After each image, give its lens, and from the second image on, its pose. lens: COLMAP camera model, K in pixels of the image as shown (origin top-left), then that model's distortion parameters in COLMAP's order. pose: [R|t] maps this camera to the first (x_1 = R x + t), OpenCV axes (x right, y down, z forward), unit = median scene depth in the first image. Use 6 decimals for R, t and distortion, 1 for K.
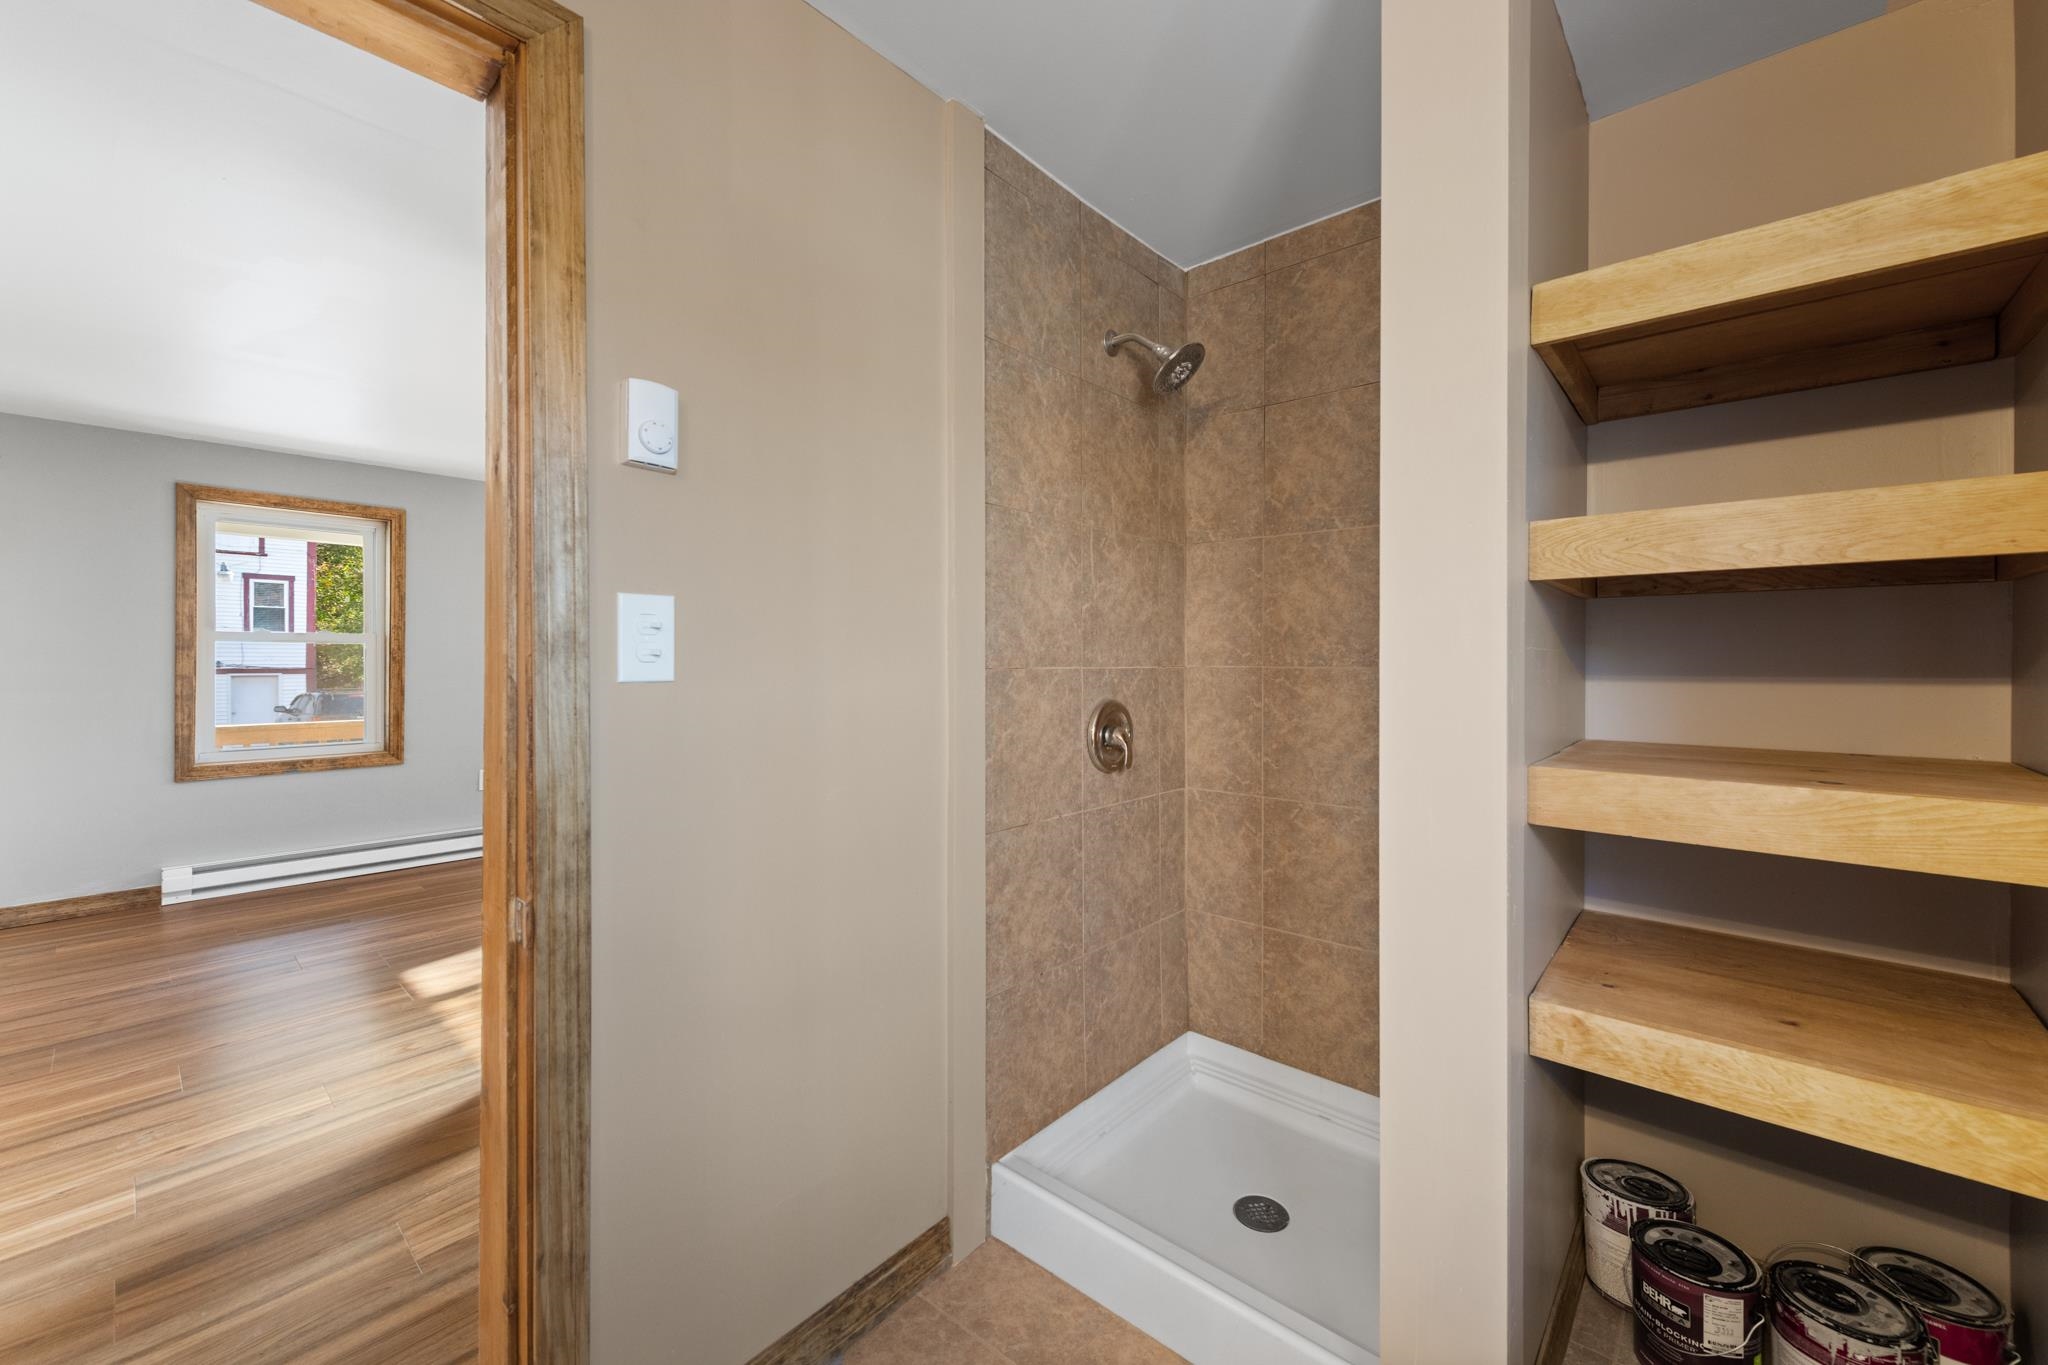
lens RADIAL K [[805.4, 0, 1025.9], [0, 805.4, 669.9], [0, 0, 1]] dist [0.008712, -0.000128]
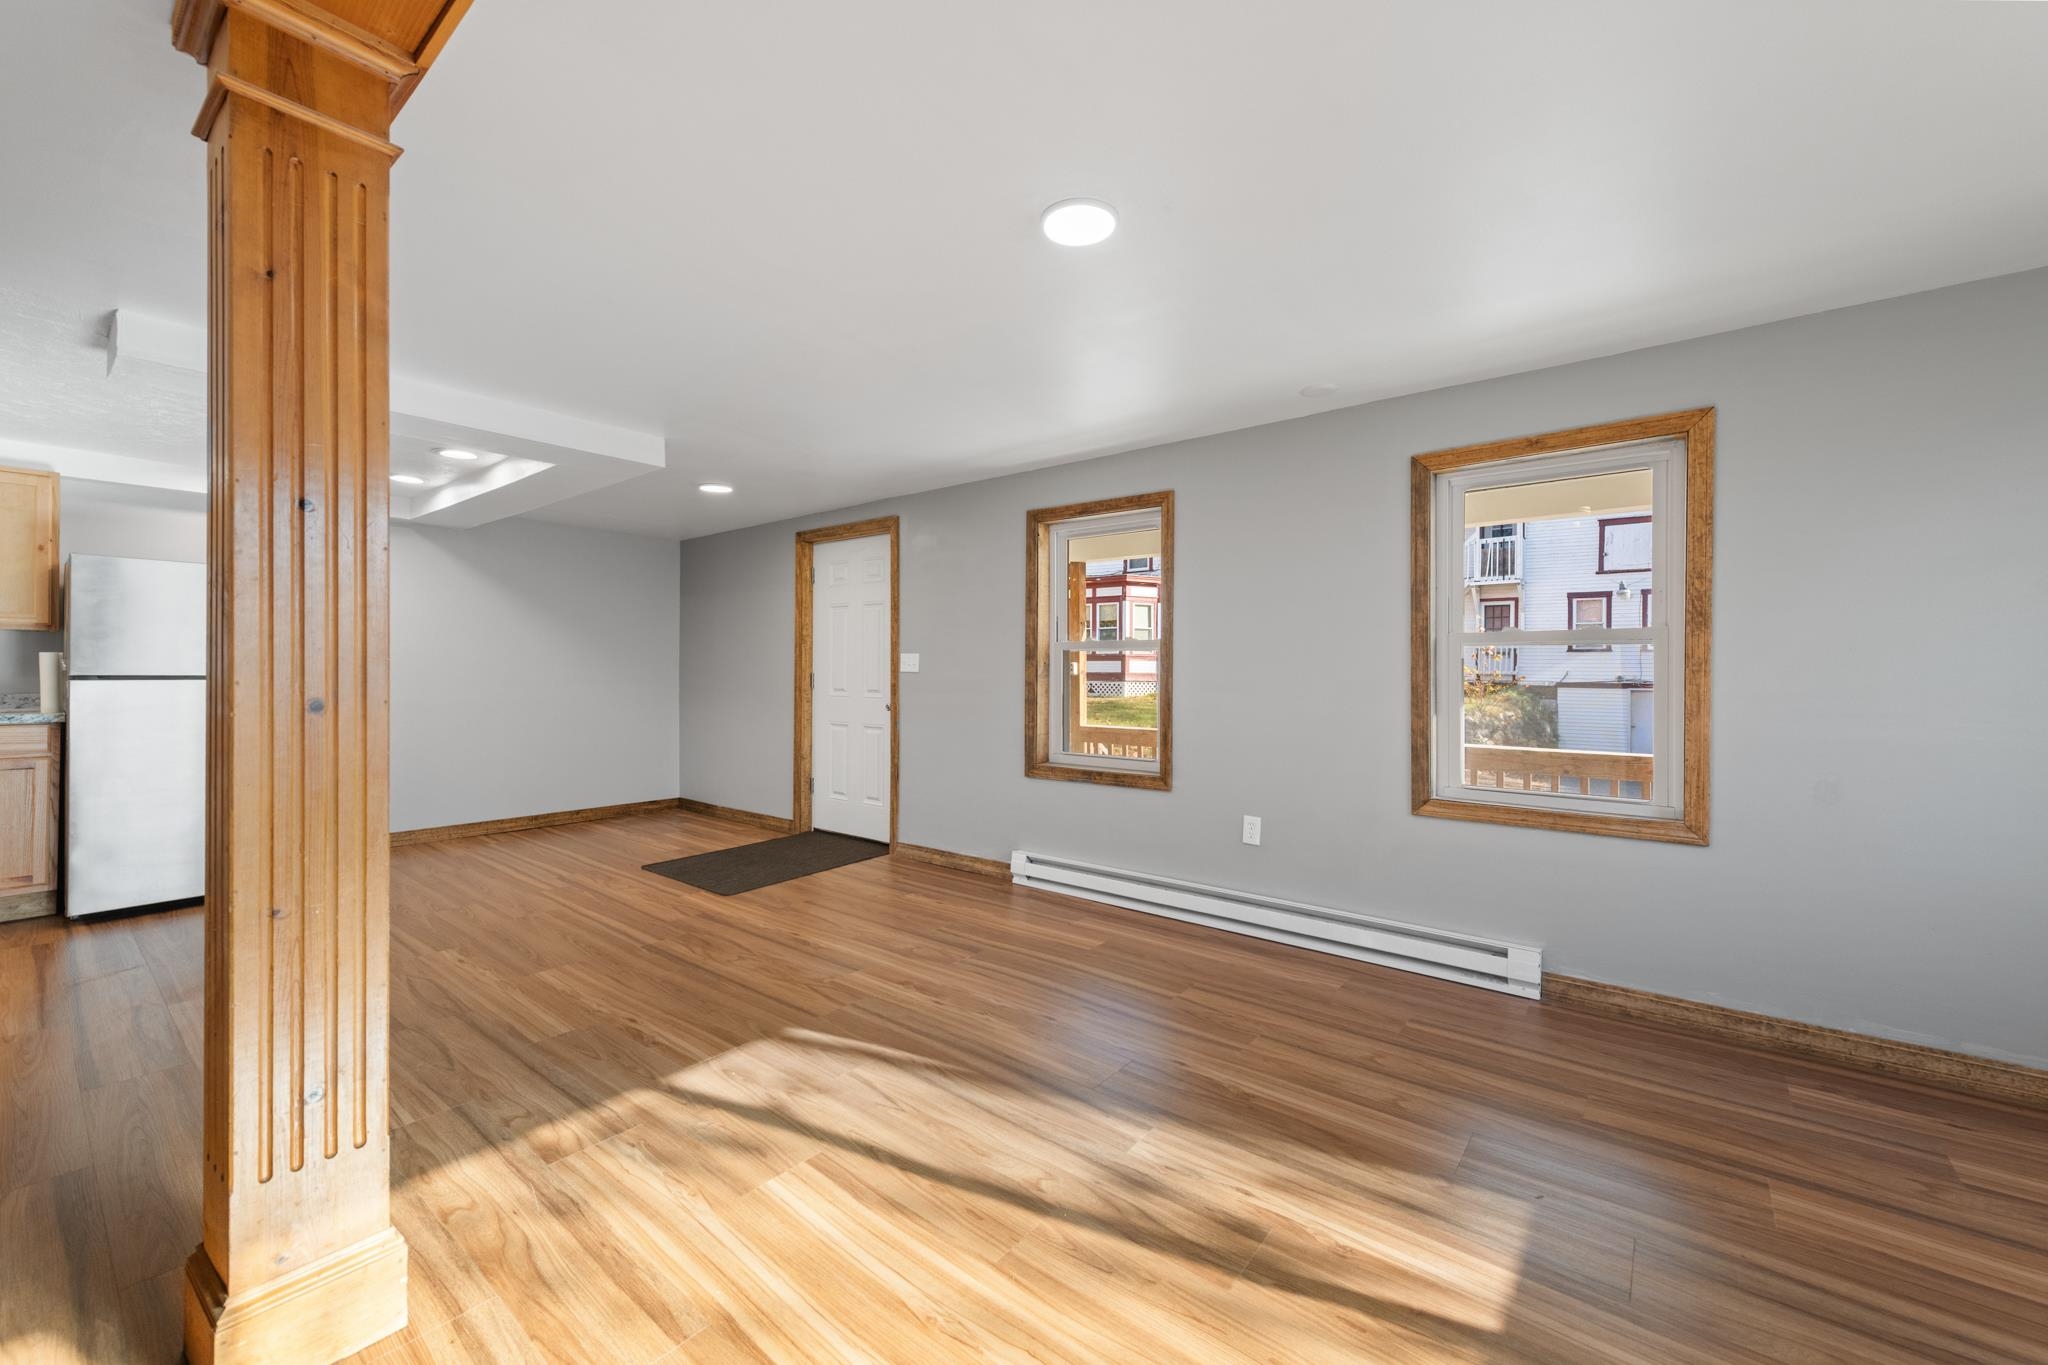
lens RADIAL K [[805.4, 0, 1025.9], [0, 805.4, 669.9], [0, 0, 1]] dist [0.008712, -0.000128]
pose [[0.050176, -0.006108, -0.998722, 0.069381], [-0.014454, 0.999872, -0.006841, -0.002192], [0.998636, 0.014779, 0.050081, 0.926939]]
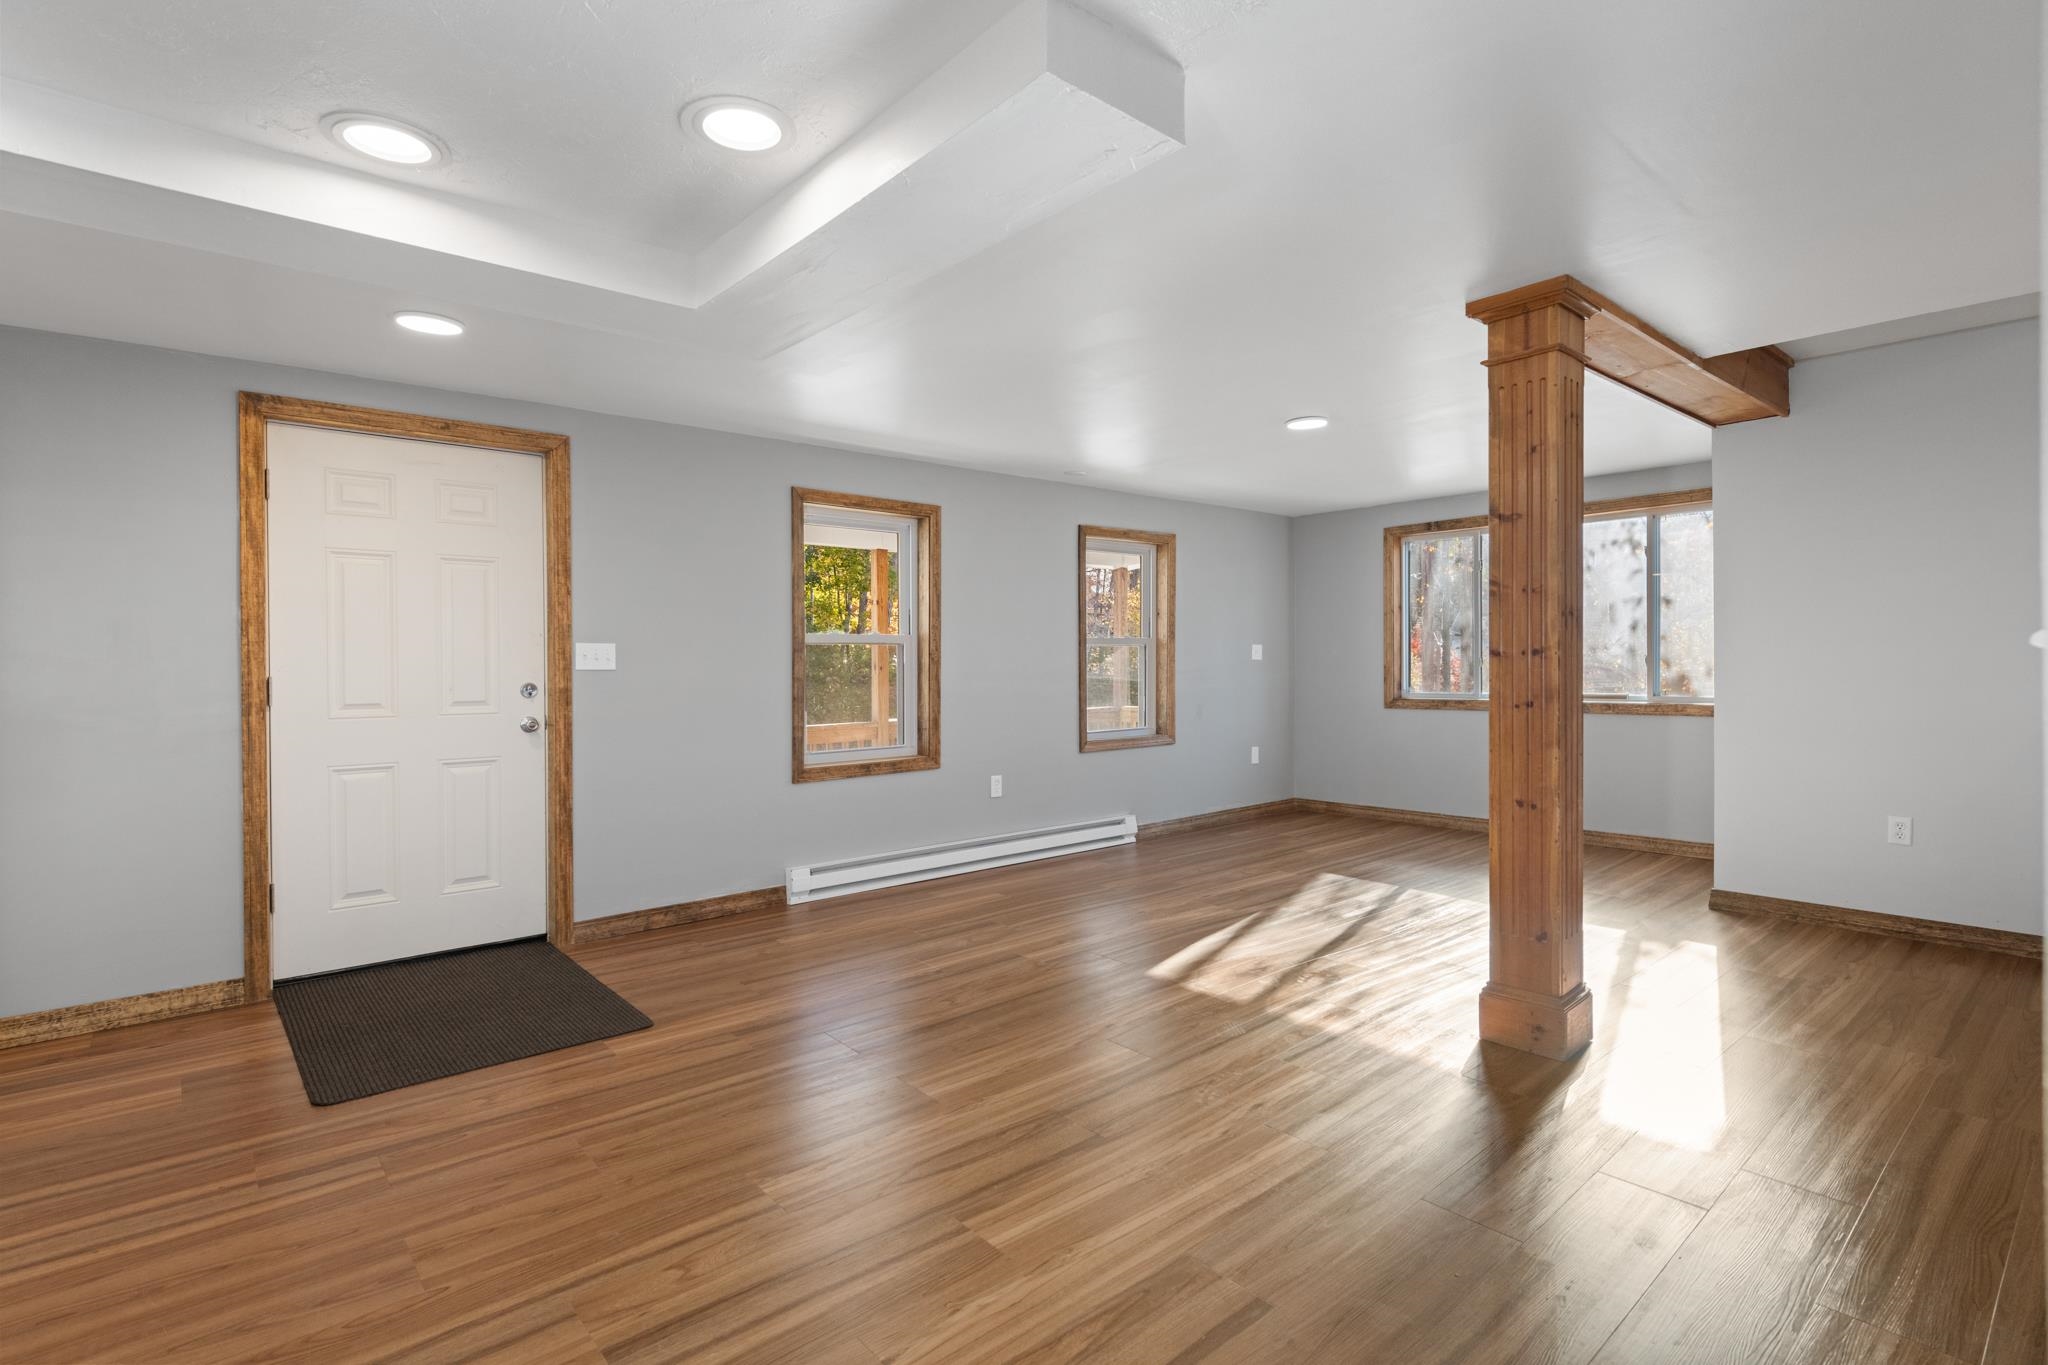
lens RADIAL K [[989.8, 0, 1030.2], [0, 989.8, 672.7], [0, 0, 1]] dist [0.013448, 0.000025]
pose [[0.991603, -0.009940, -0.128934, -0.584759], [0.010317, 0.999944, 0.002256, 0.000513], [0.128905, -0.003567, 0.991651, -0.179530]]
